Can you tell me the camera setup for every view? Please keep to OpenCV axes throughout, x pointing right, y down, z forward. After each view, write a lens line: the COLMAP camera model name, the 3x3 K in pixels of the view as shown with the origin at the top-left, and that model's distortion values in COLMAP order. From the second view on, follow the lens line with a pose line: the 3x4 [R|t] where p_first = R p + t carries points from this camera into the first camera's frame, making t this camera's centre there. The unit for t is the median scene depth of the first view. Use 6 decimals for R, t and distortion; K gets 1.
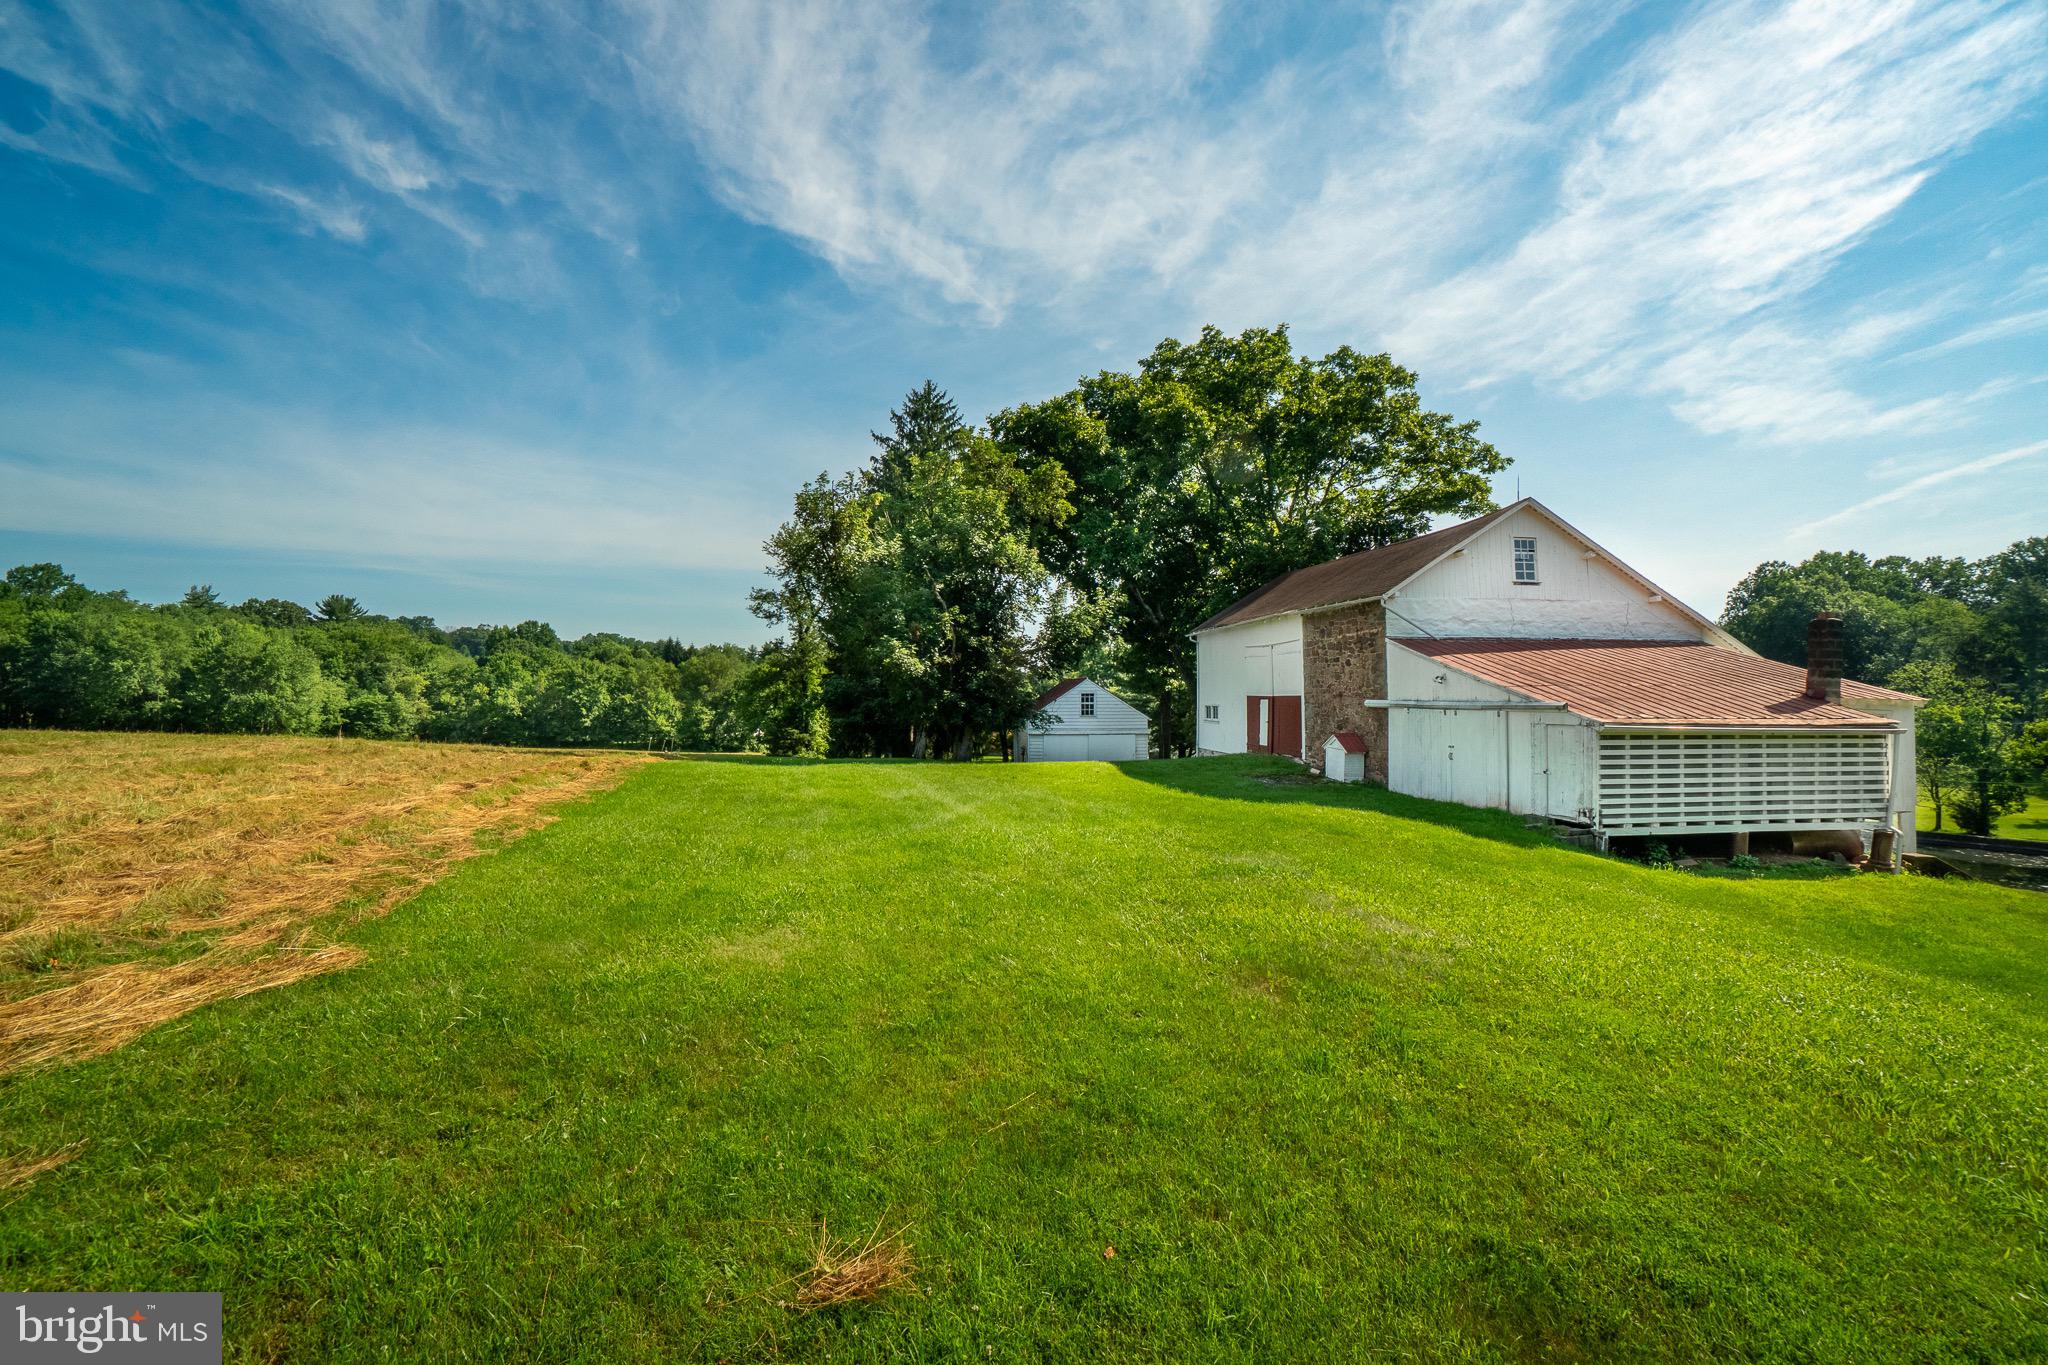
lens RADIAL K [[881.0, 0, 1025.1], [0, 881.0, 676.9], [0, 0, 1]] dist [-0.057440, 0.018754]
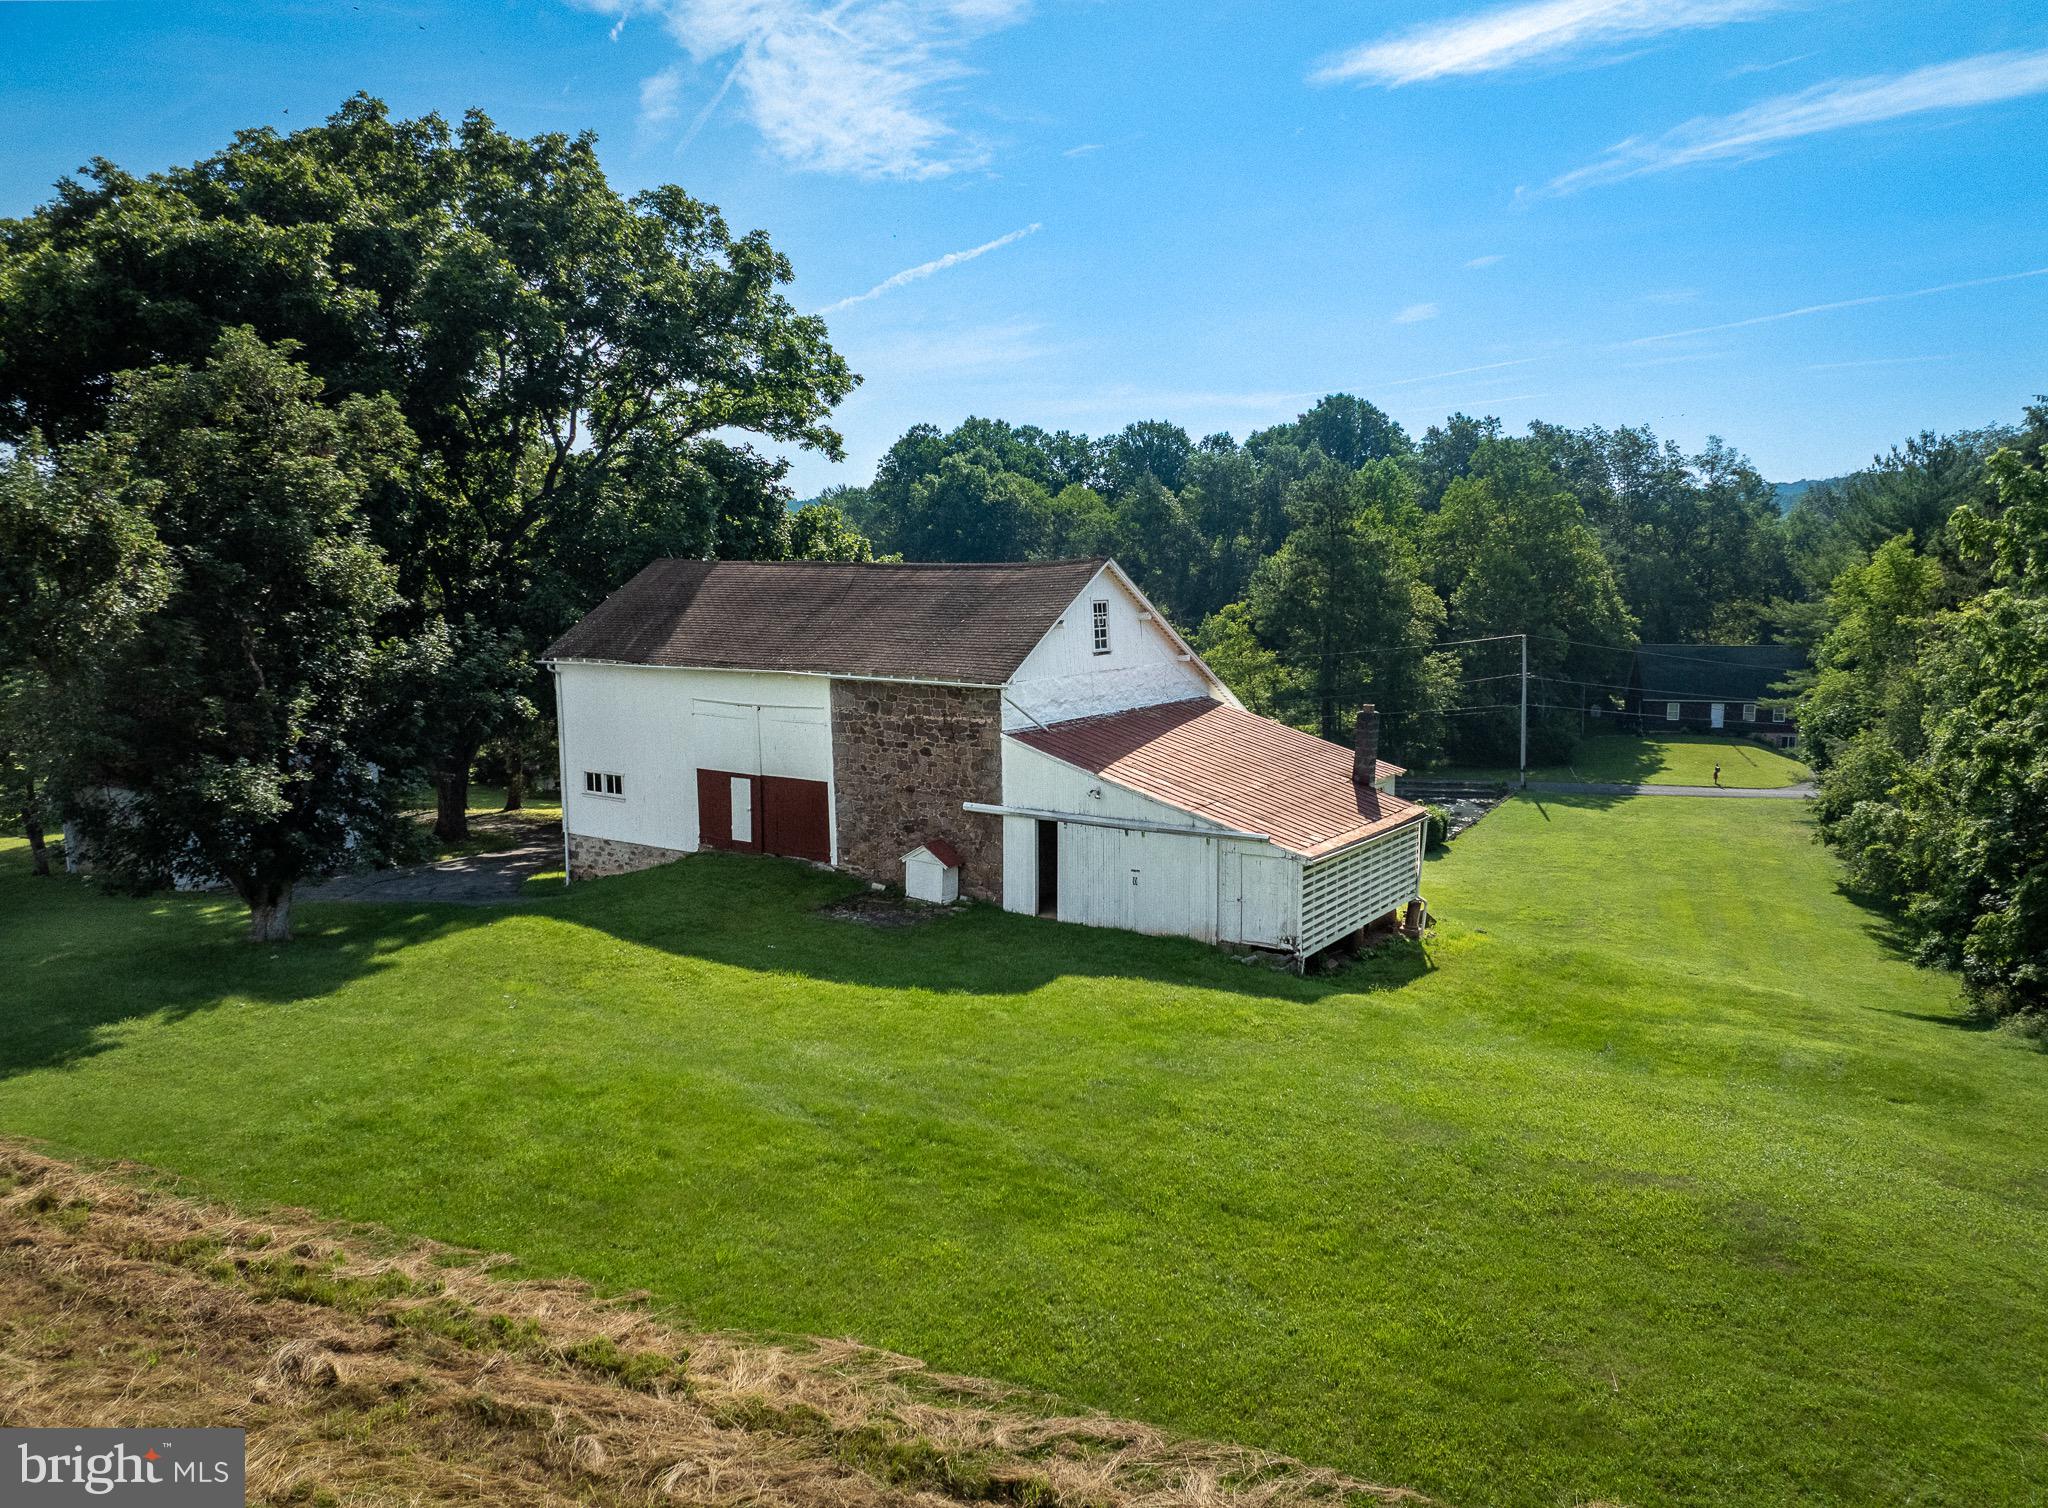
lens RADIAL K [[1441.6, 0, 1024.0], [0, 1441.6, 754.0], [0, 0, 1]] dist [-0.039519, -0.000436]
pose [[0.661903, -0.110618, 0.741382, -0.488600], [-0.007358, 0.988045, 0.153991, -0.194443], [-0.749553, -0.107382, 0.653176, 0.066908]]
